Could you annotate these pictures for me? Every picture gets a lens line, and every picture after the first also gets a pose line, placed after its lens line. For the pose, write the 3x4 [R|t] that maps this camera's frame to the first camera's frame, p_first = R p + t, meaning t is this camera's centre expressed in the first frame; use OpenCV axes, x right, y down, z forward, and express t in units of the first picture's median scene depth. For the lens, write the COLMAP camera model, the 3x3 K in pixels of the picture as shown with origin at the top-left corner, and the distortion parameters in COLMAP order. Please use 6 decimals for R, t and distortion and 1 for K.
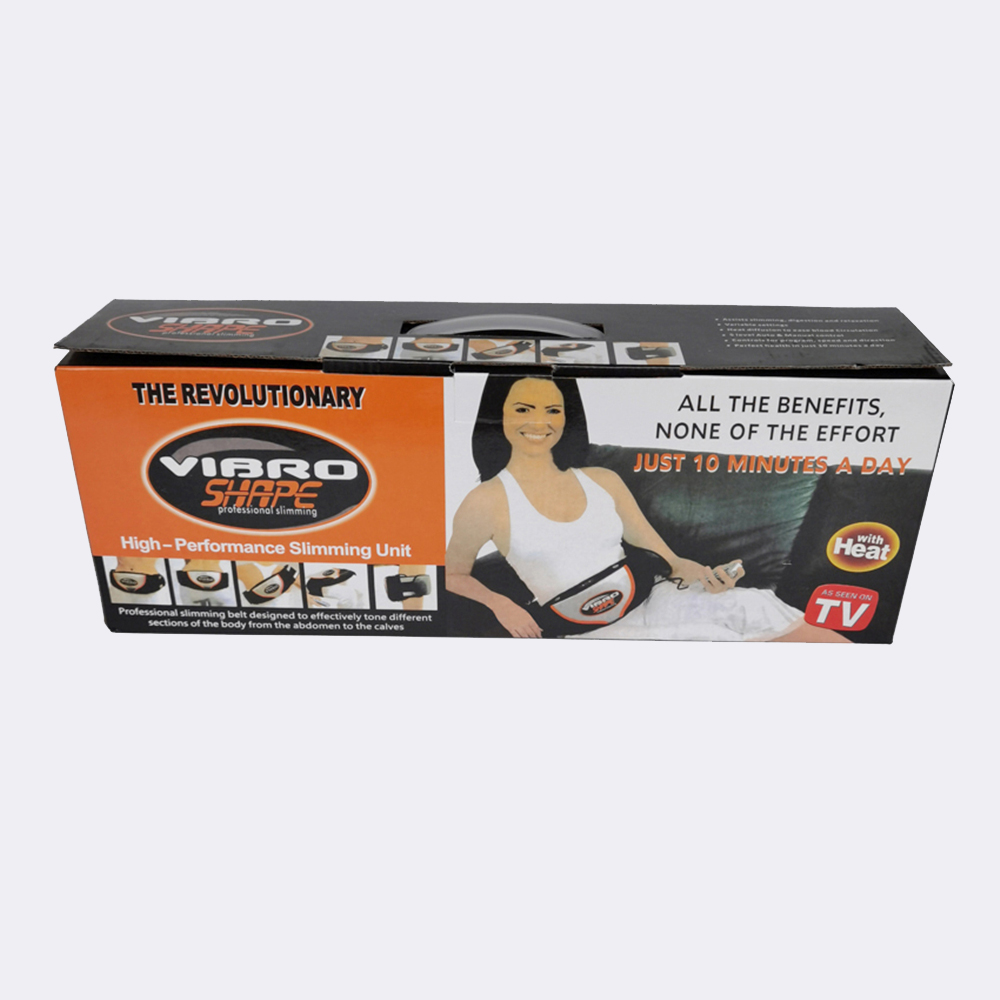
lens RADIAL K [[1144.4, 0, 452.6], [0, 1144.4, 500.2], [0, 0, 1]] dist [0.019684, -0.385587]
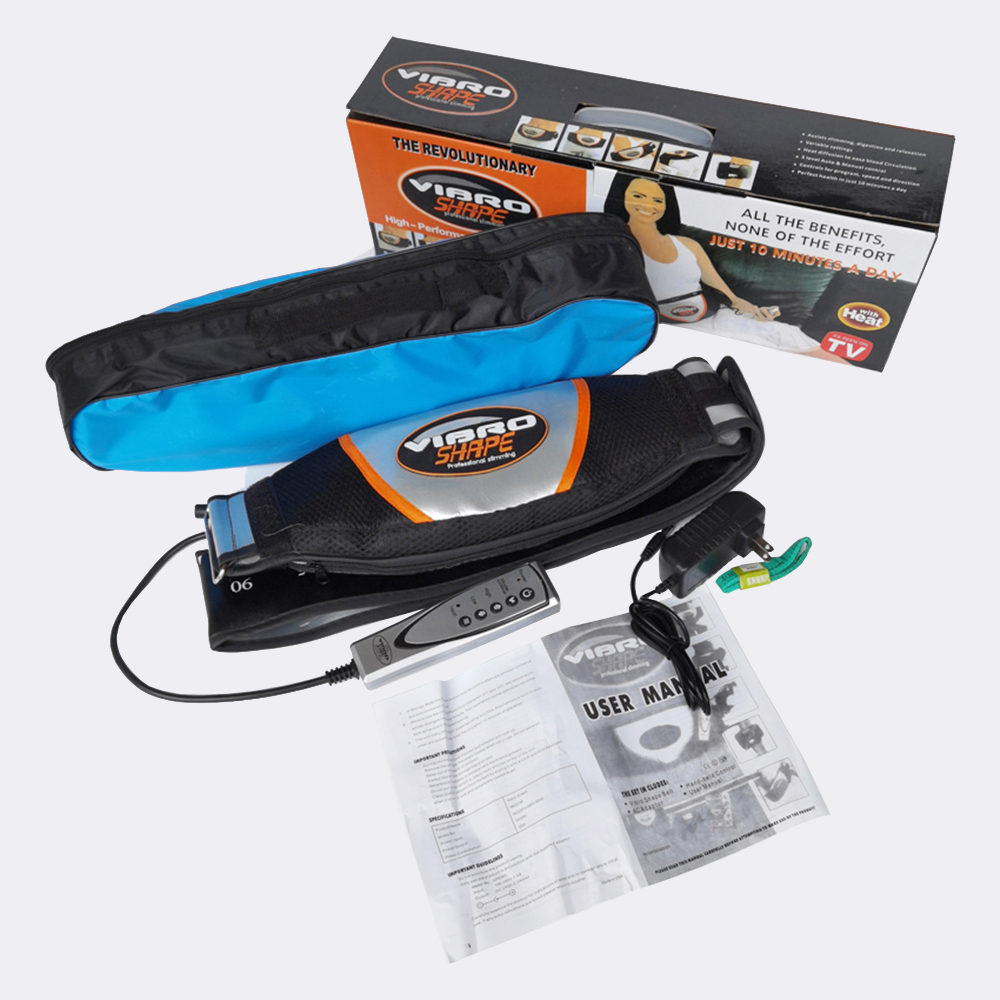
lens RADIAL K [[1144.4, 0, 452.6], [0, 1144.4, 500.2], [0, 0, 1]] dist [0.019684, -0.385587]
pose [[0.950476, 0.221474, -0.218047, 0.235952], [-0.076897, 0.847337, 0.525458, -0.491207], [0.301135, -0.482669, 0.822404, -0.468774]]
